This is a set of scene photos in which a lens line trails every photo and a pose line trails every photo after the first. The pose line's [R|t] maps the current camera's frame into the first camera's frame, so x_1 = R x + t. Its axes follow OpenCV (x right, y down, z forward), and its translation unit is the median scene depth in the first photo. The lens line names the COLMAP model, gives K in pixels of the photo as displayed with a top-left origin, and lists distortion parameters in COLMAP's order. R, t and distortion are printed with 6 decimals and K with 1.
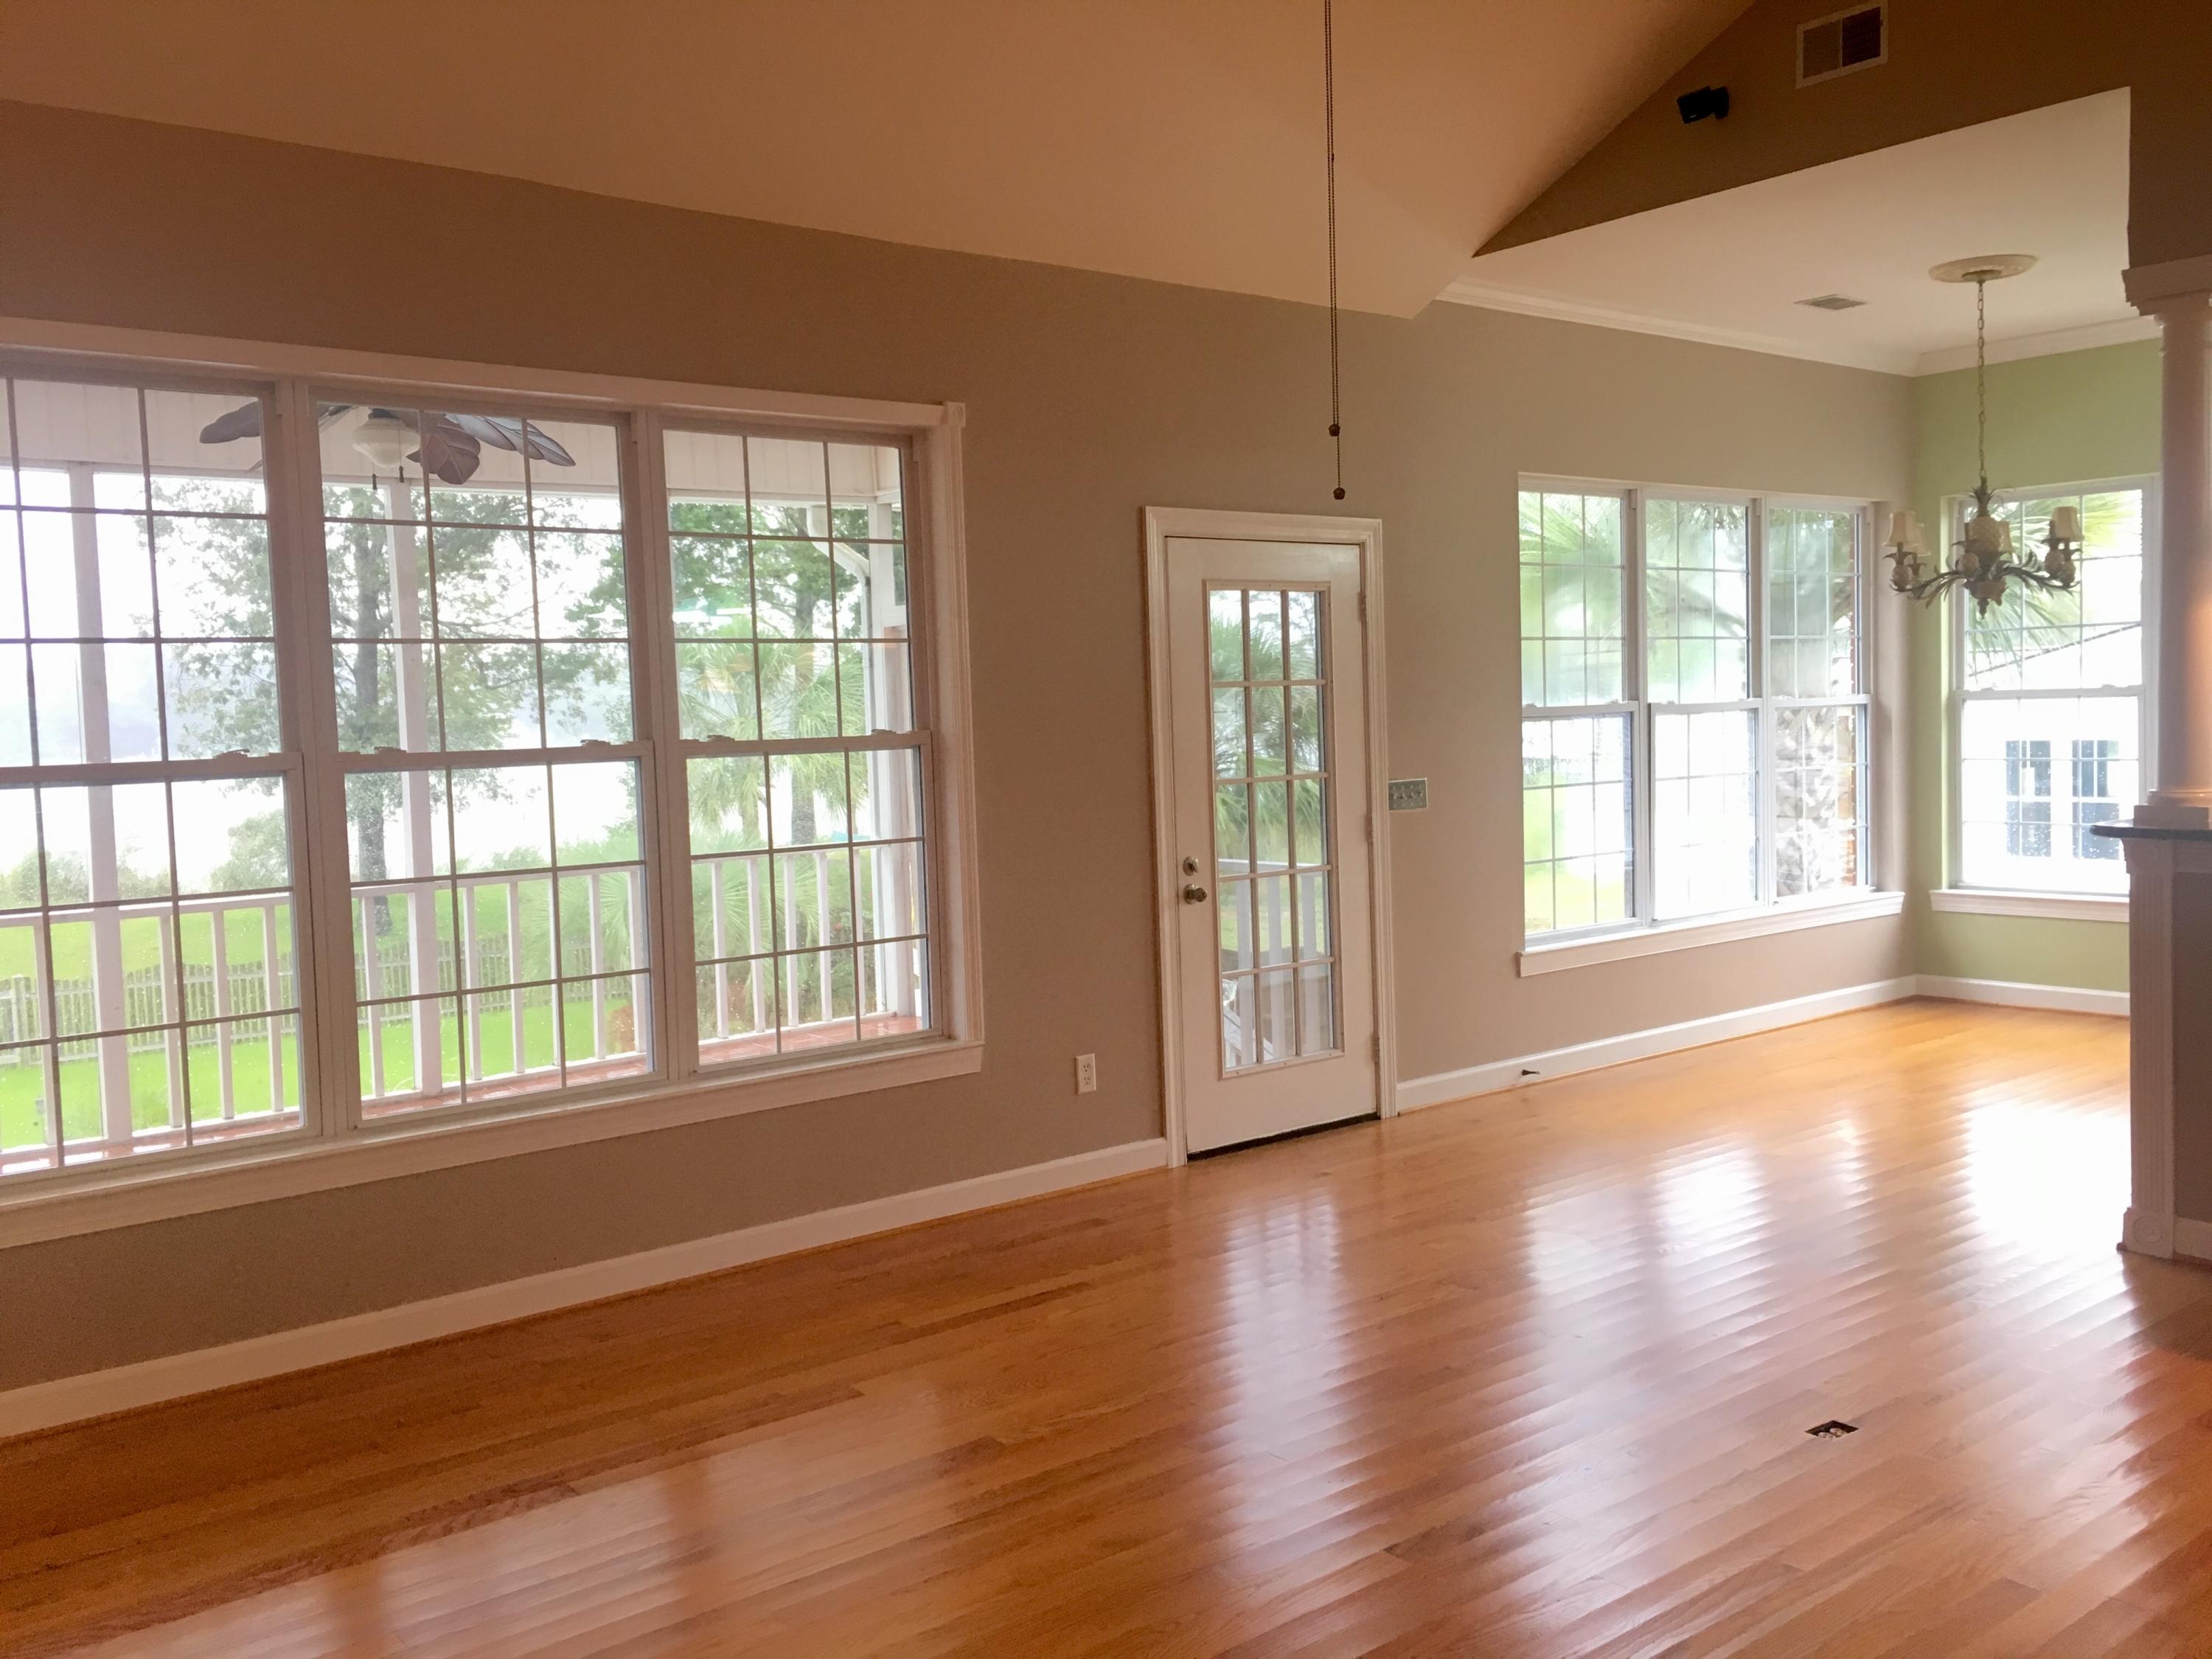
lens RADIAL K [[1881.4, 0, 1041.1], [0, 1881.4, 826.7], [0, 0, 1]] dist [0.011290, 0.008452]
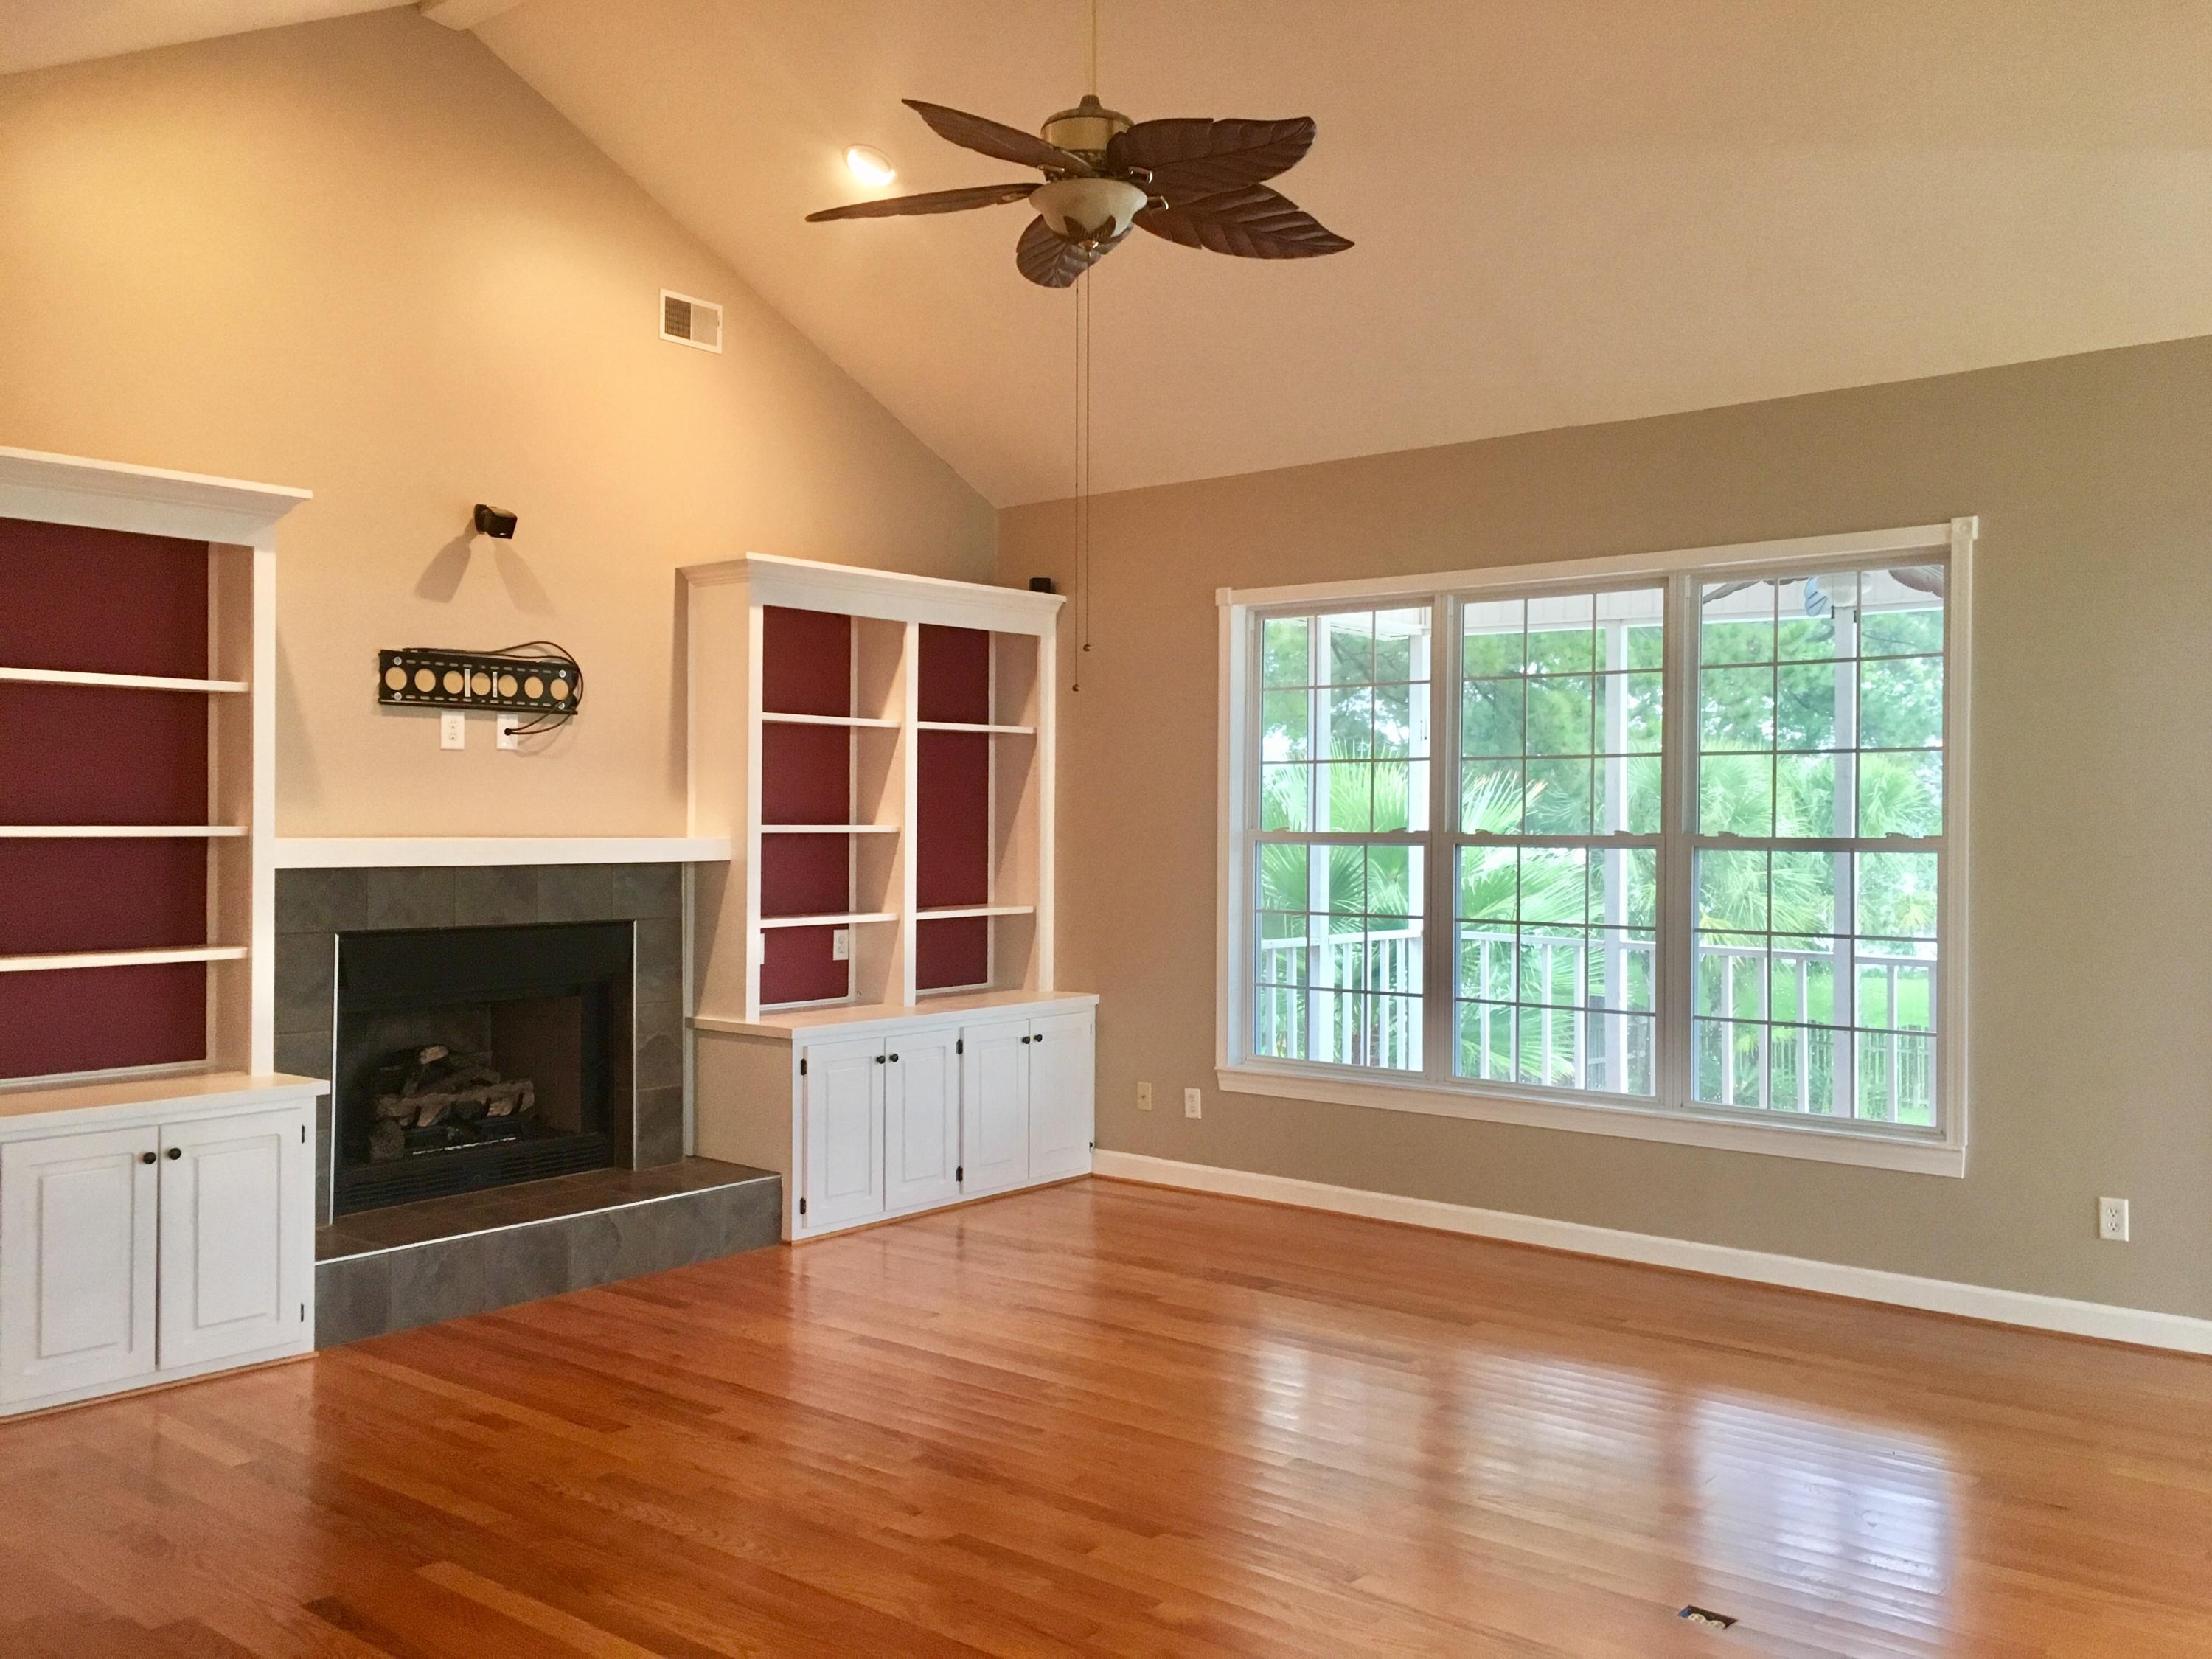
lens RADIAL K [[1881.4, 0, 1041.1], [0, 1881.4, 826.7], [0, 0, 1]] dist [0.011290, 0.008452]
pose [[0.190007, 0.038339, -0.981034, 0.817066], [-0.067729, 0.997369, 0.025860, -0.047045], [0.979444, 0.061531, 0.192104, 0.302283]]
